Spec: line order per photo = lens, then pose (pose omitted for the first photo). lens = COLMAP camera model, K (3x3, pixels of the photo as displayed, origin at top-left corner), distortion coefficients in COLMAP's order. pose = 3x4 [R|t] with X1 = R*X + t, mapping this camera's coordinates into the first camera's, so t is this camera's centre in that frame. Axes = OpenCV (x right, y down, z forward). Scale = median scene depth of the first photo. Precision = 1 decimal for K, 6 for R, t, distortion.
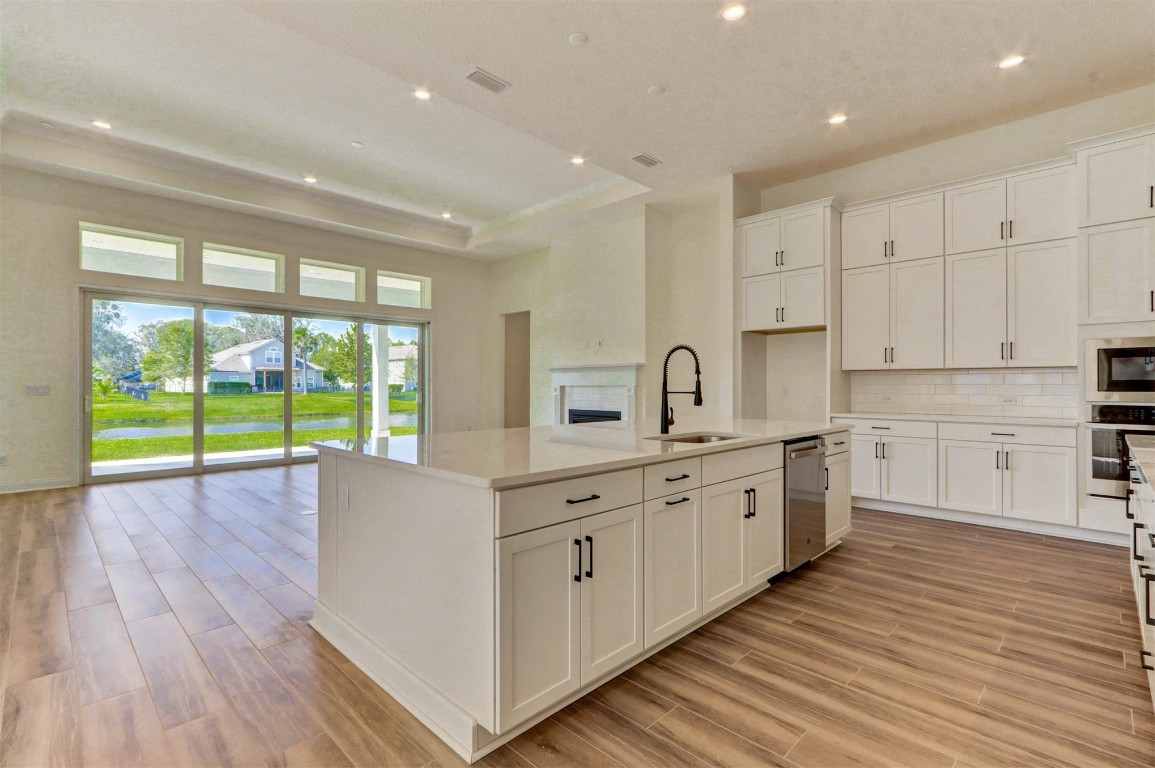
lens RADIAL K [[537.0, 0, 577.1], [0, 537.0, 383.5], [0, 0, 1]] dist [-0.004328, 0.005083]
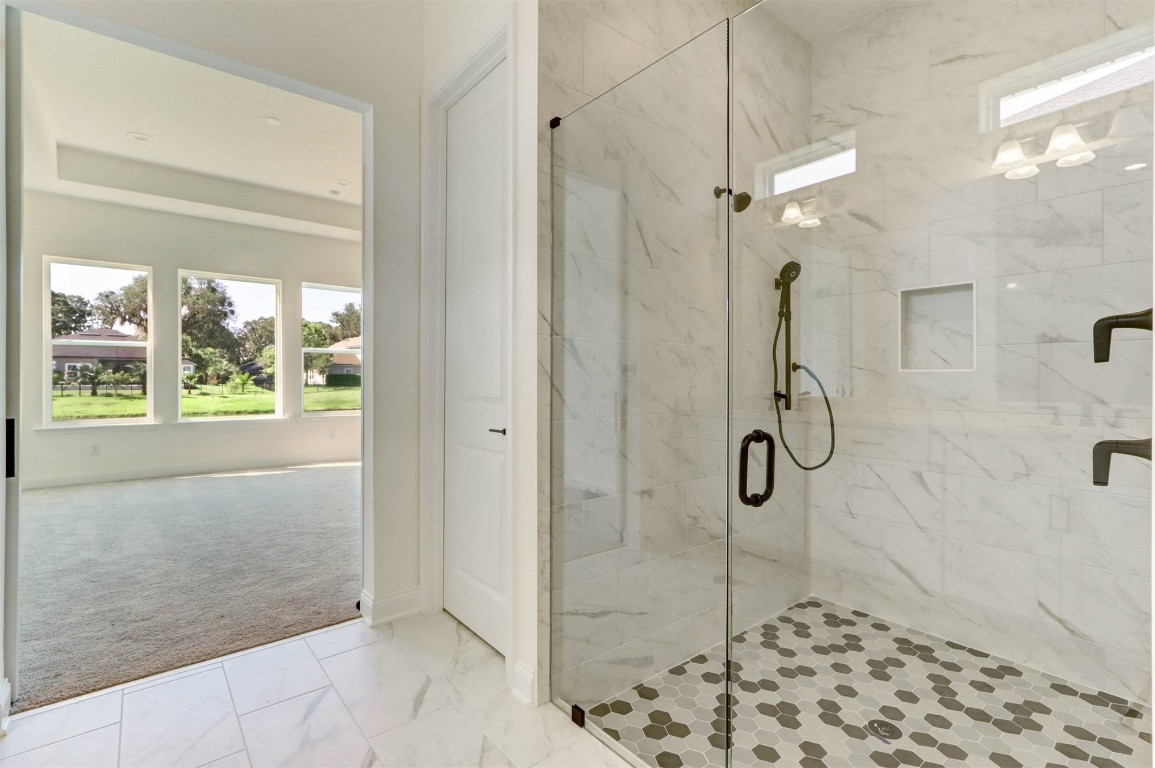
lens RADIAL K [[537.0, 0, 572.1], [0, 537.0, 376.6], [0, 0, 1]] dist [-0.004328, 0.005083]
pose [[0.994215, 0.000066, -0.107405, -1.055296], [0.000024, 1.000000, 0.000840, 0.009517], [0.107405, -0.000837, 0.994215, 0.101366]]
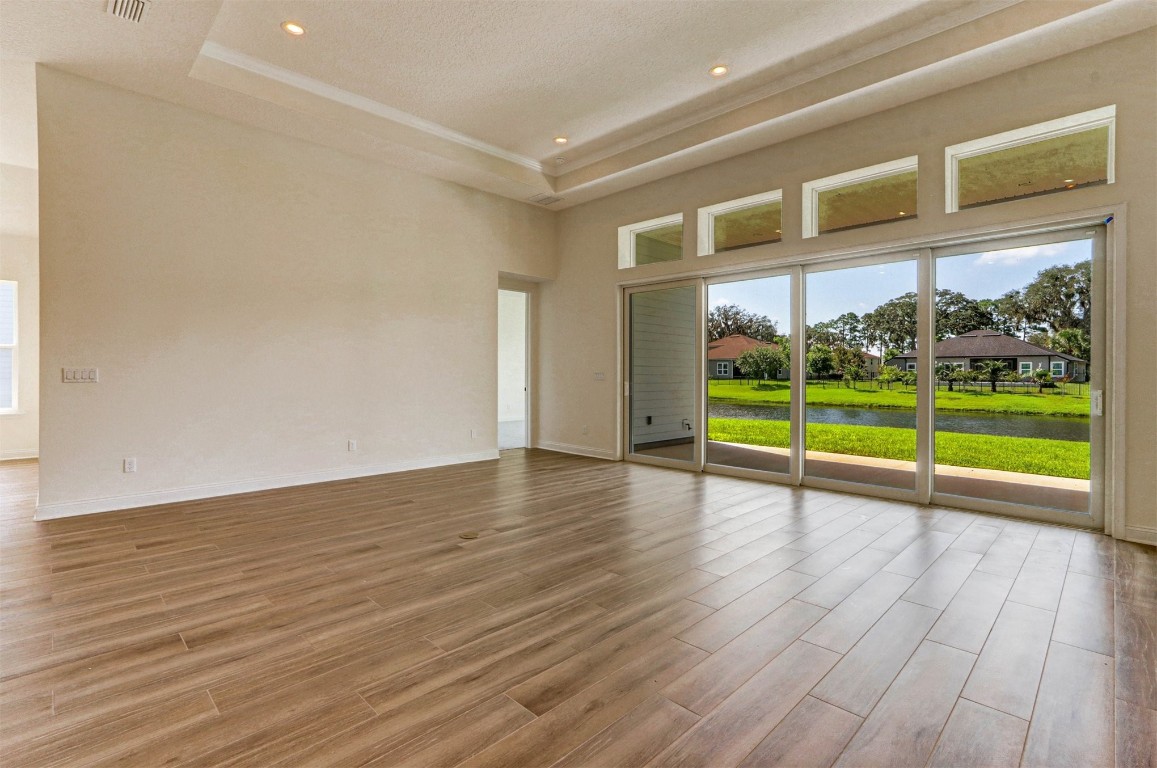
lens RADIAL K [[538.0, 0, 564.9], [0, 538.0, 376.1], [0, 0, 1]] dist [-0.004328, 0.005083]
pose [[-0.019693, 0.005761, -0.999789, 0.222454], [-0.001325, 0.999982, 0.005788, 0.006174], [0.999805, 0.001439, -0.019685, 0.961654]]
